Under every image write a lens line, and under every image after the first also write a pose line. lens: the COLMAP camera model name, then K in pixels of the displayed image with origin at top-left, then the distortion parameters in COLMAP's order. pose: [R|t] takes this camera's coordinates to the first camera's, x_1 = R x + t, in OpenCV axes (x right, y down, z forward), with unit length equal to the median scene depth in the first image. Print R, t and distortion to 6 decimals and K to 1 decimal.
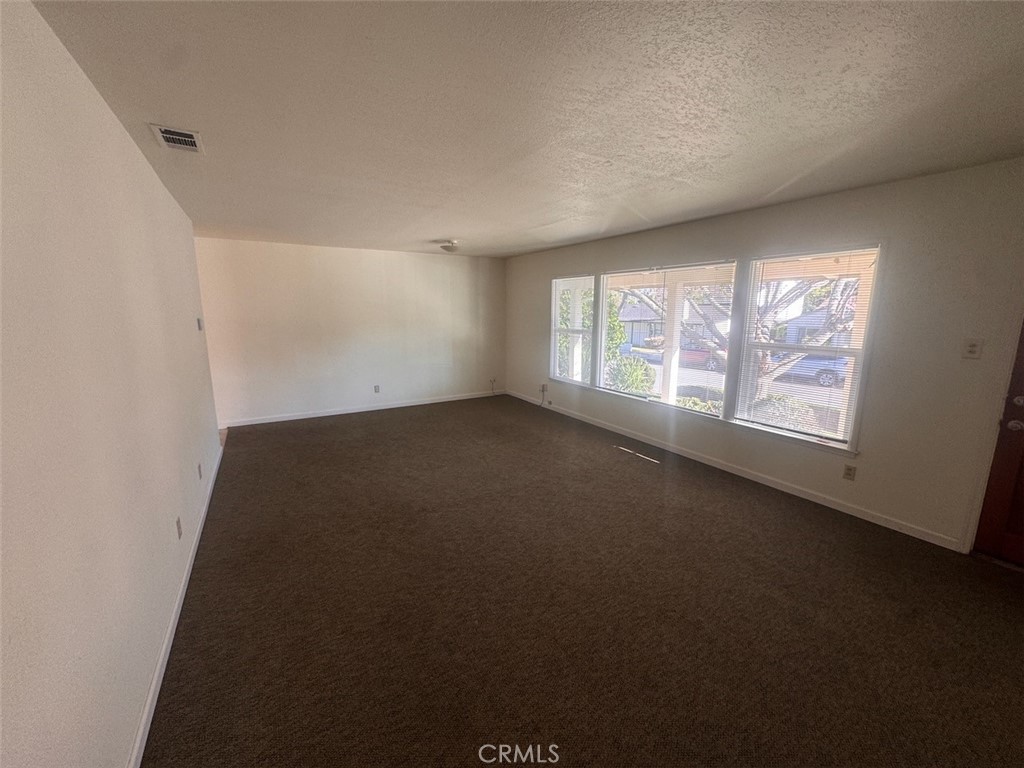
lens RADIAL K [[410.2, 0, 512.0], [0, 410.2, 384.0], [0, 0, 1]] dist [-0.001762, -0.000029]
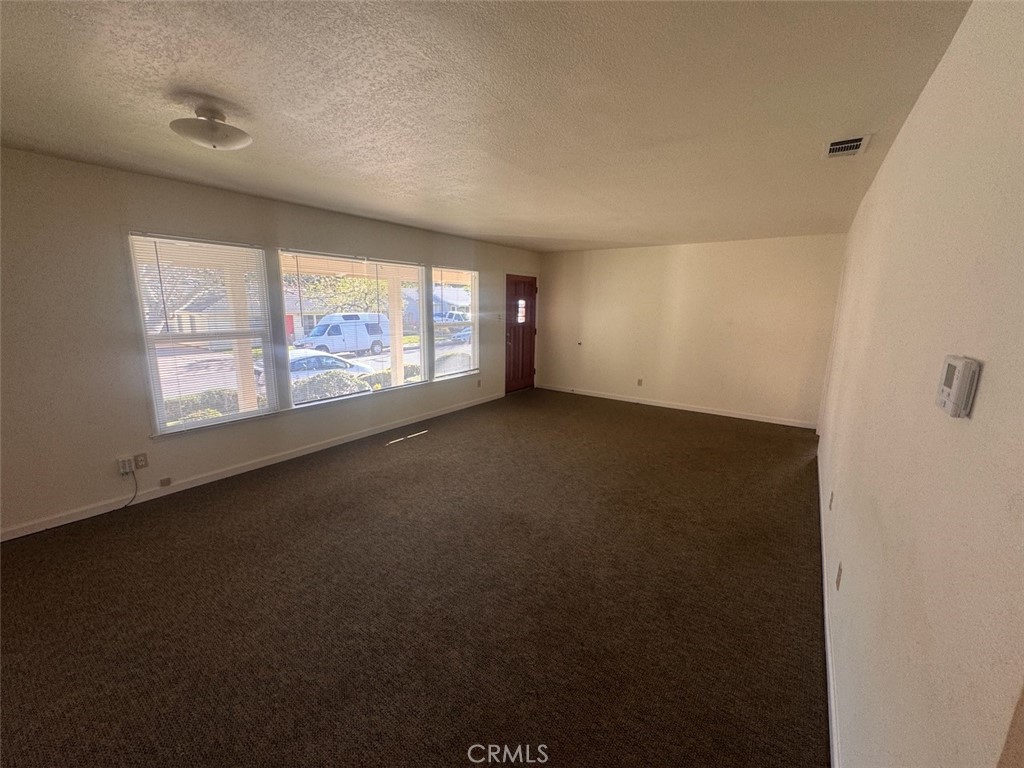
lens RADIAL K [[411.0, 0, 509.4], [0, 411.0, 386.7], [0, 0, 1]] dist [-0.000431, -0.000020]
pose [[-0.388634, -0.192724, 0.901011, -0.818251], [0.152082, 0.951050, 0.269025, -0.224149], [-0.908754, 0.241580, -0.340301, 1.216416]]
